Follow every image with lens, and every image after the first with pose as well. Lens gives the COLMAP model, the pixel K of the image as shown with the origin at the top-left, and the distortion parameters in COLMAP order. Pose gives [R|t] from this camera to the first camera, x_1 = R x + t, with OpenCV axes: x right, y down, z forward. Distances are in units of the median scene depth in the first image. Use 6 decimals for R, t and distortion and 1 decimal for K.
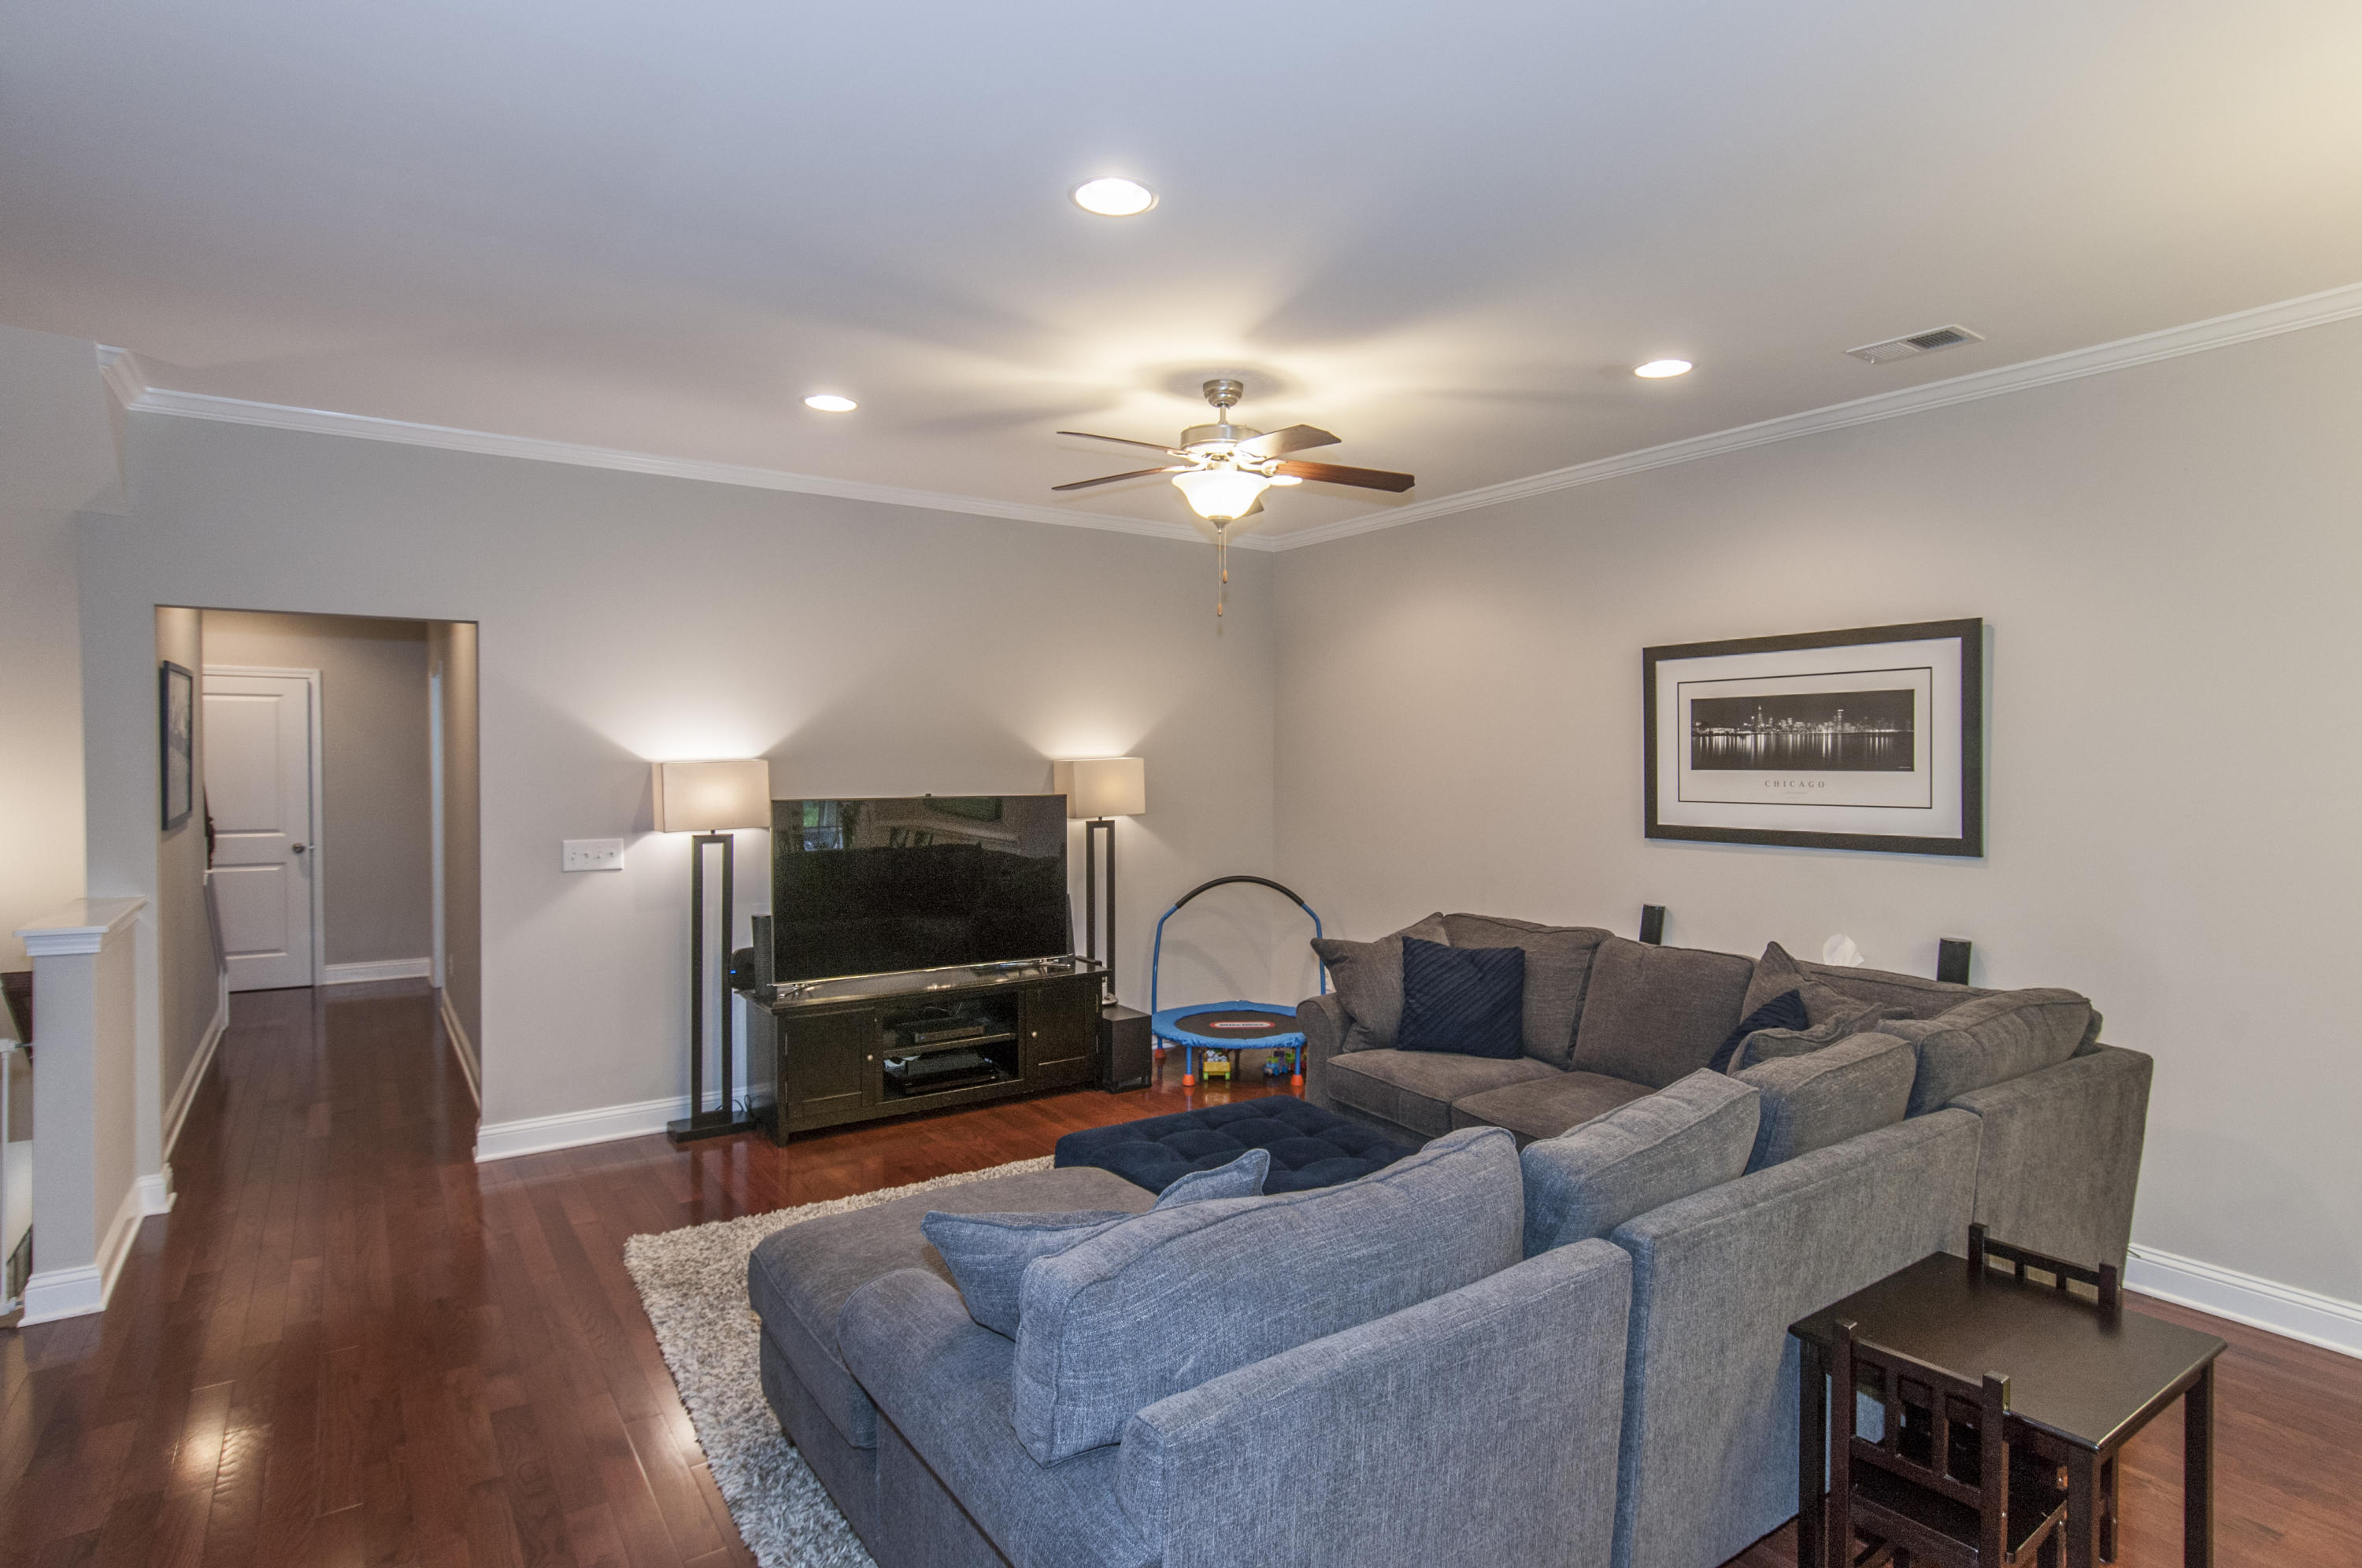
lens RADIAL K [[1224.8, 0, 1160.8], [0, 1224.8, 781.9], [0, 0, 1]] dist [0.014812, -0.011326]
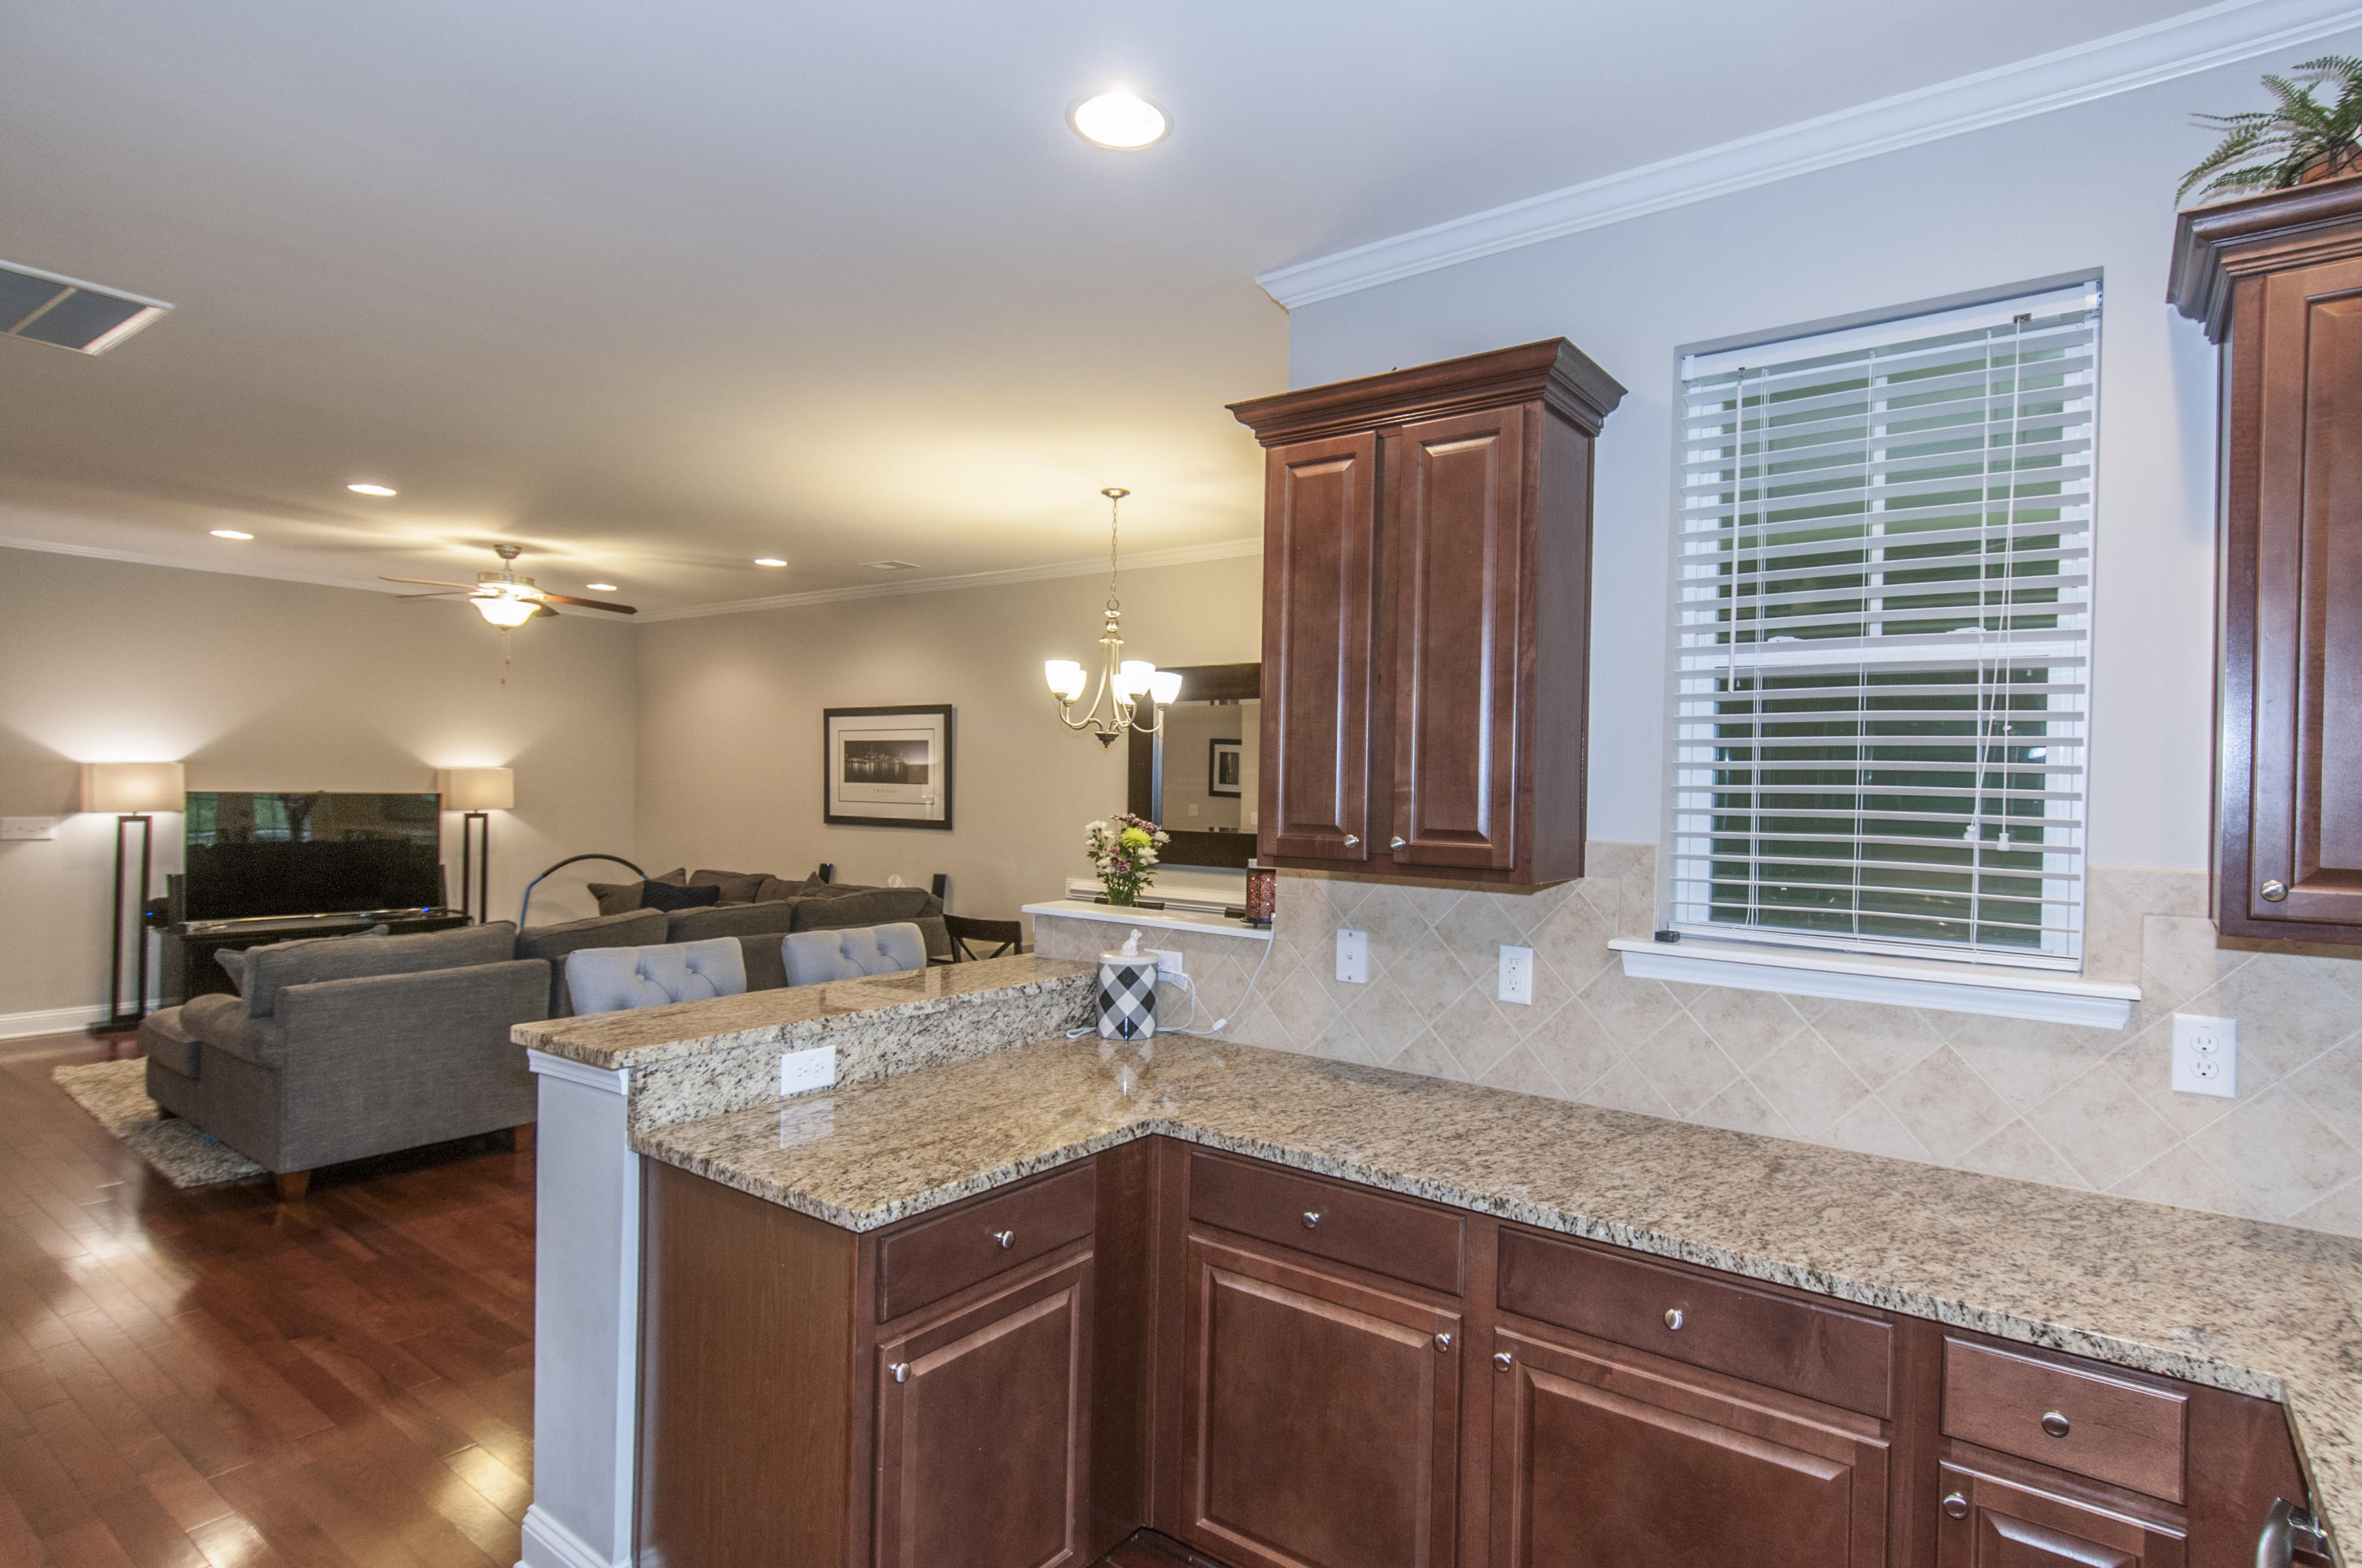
lens RADIAL K [[1224.8, 0, 1182.1], [0, 1224.8, 785.7], [0, 0, 1]] dist [0.014812, -0.011326]
pose [[0.943635, 0.018886, 0.330449, 0.304036], [-0.013518, 0.999737, -0.018534, 0.018942], [-0.330712, 0.013022, 0.943642, -0.733895]]
